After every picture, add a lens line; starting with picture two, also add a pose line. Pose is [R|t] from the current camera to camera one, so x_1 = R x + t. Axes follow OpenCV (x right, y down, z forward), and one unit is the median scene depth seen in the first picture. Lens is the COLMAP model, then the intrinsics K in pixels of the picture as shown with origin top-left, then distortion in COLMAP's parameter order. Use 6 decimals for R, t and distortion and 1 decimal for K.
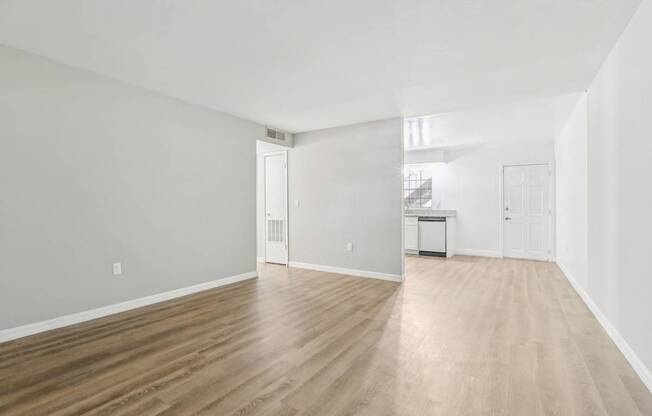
lens RADIAL K [[297.4, 0, 324.0], [0, 297.4, 206.7], [0, 0, 1]] dist [-0.022929, 0.001105]
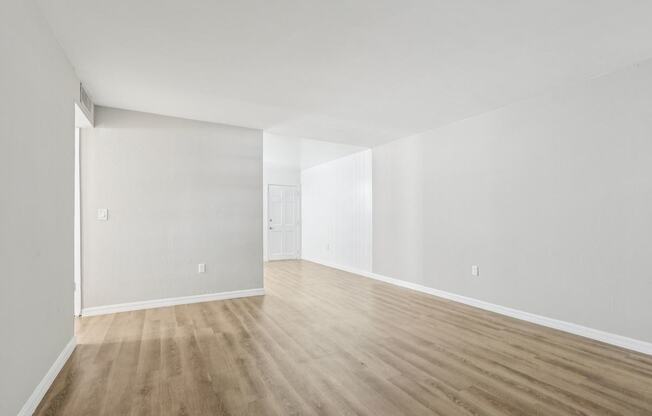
lens RADIAL K [[297.4, 0, 322.7], [0, 297.4, 211.6], [0, 0, 1]] dist [-0.022929, 0.001105]
pose [[0.461036, 0.018015, 0.887199, -0.518310], [0.000063, 0.999793, -0.020334, -0.005393], [-0.887381, 0.009430, 0.460939, 0.342894]]
